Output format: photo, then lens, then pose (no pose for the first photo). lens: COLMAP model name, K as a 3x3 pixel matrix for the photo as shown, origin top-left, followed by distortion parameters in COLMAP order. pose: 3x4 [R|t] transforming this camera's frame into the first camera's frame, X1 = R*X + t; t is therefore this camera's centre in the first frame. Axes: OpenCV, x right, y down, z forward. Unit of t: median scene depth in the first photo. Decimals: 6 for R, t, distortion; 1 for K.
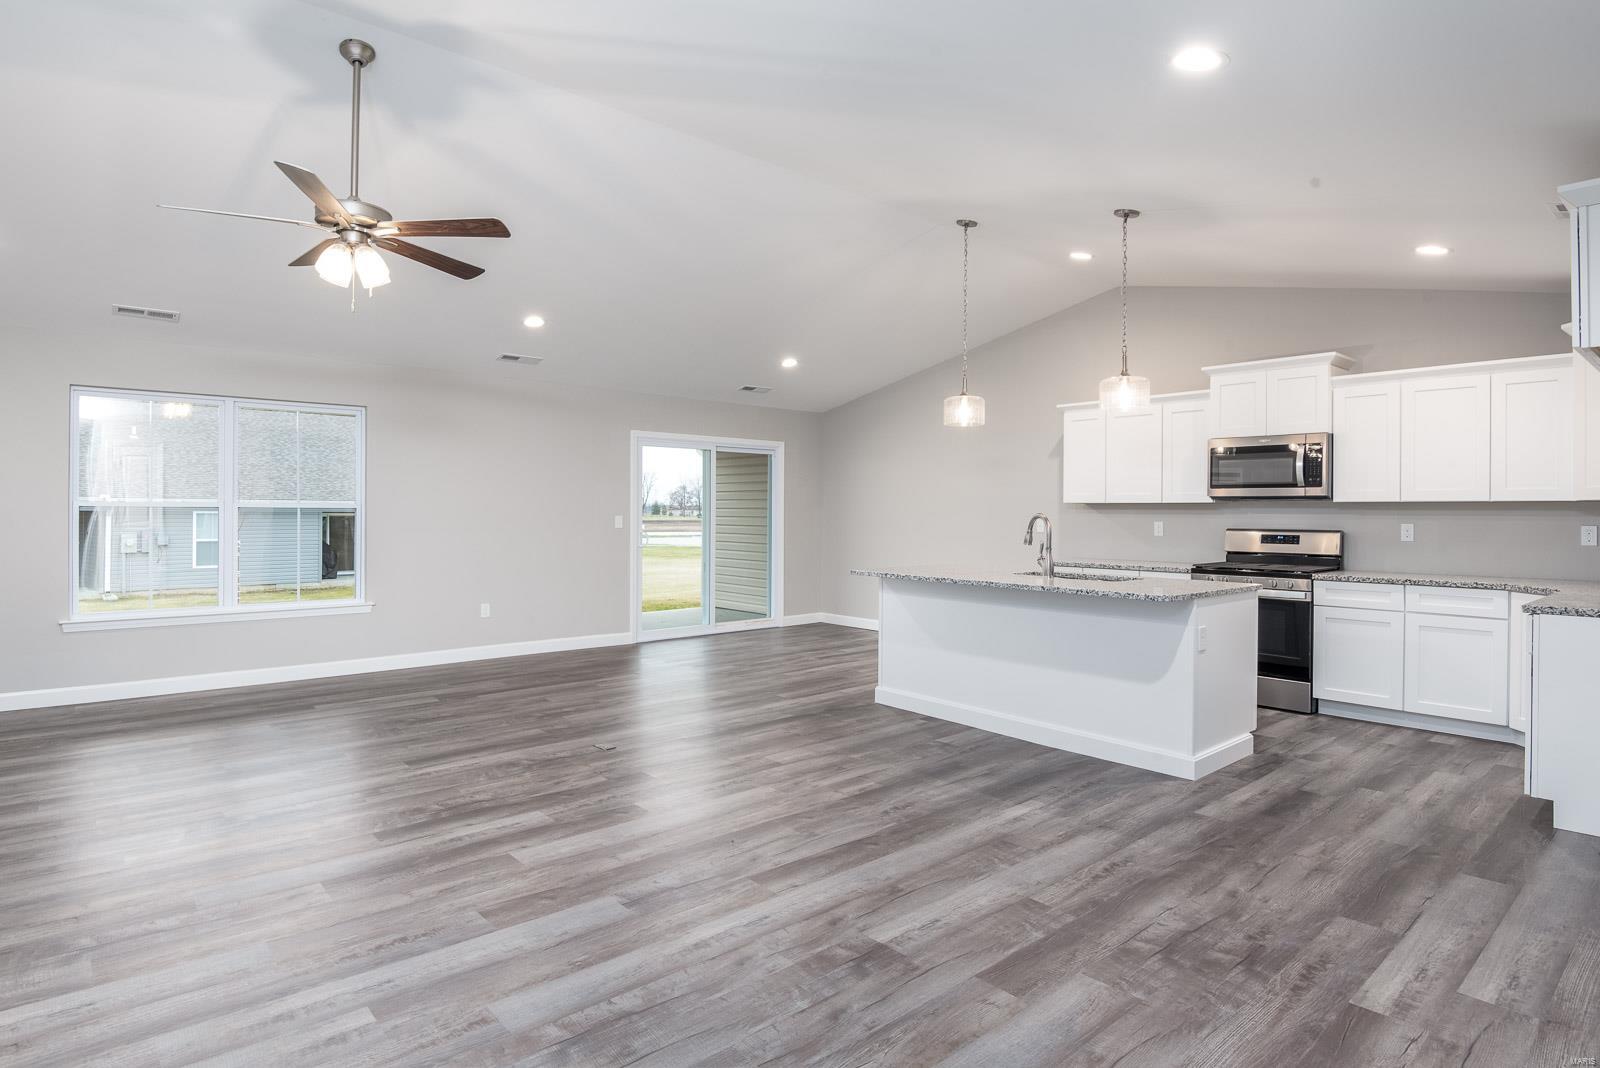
lens RADIAL K [[842.2, 0, 797.8], [0, 842.2, 525.1], [0, 0, 1]] dist [-0.000466, -0.000146]
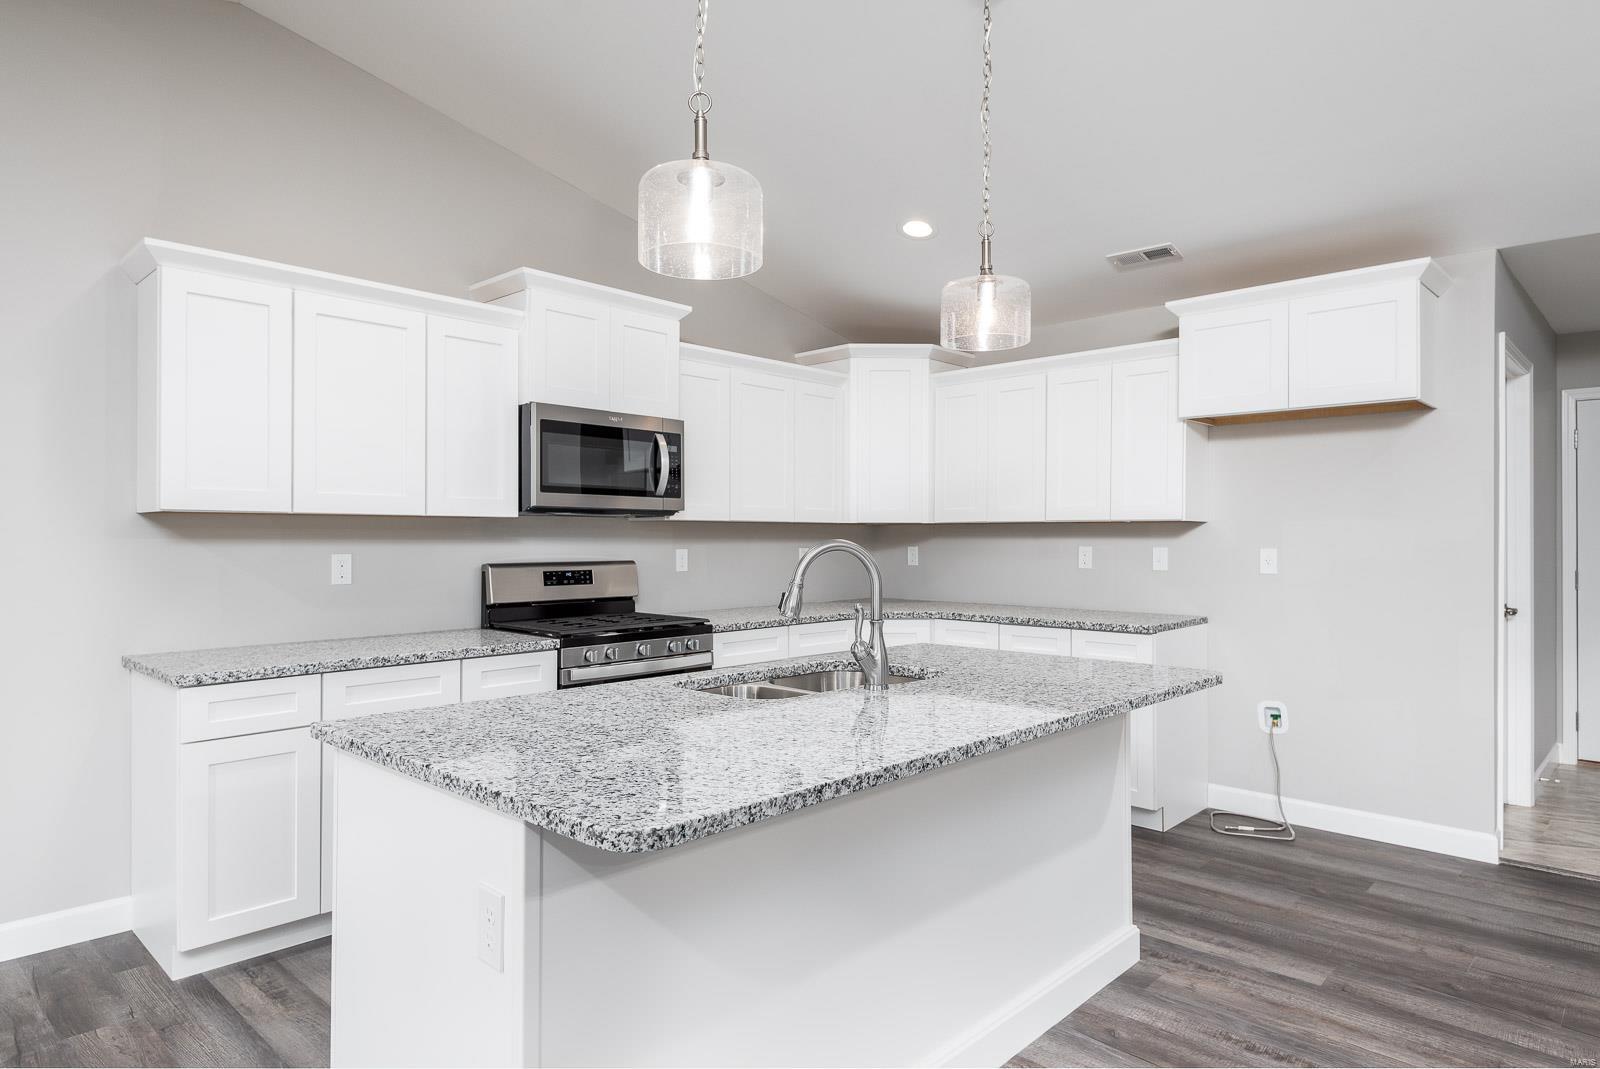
lens RADIAL K [[953.8, 0, 798.1], [0, 953.8, 524.0], [0, 0, 1]] dist [-0.001769, -0.001839]
pose [[-0.087341, 0.007161, 0.996153, -0.162453], [0.013160, 0.999895, -0.006034, -0.017779], [-0.996092, 0.012582, -0.087426, 0.951790]]
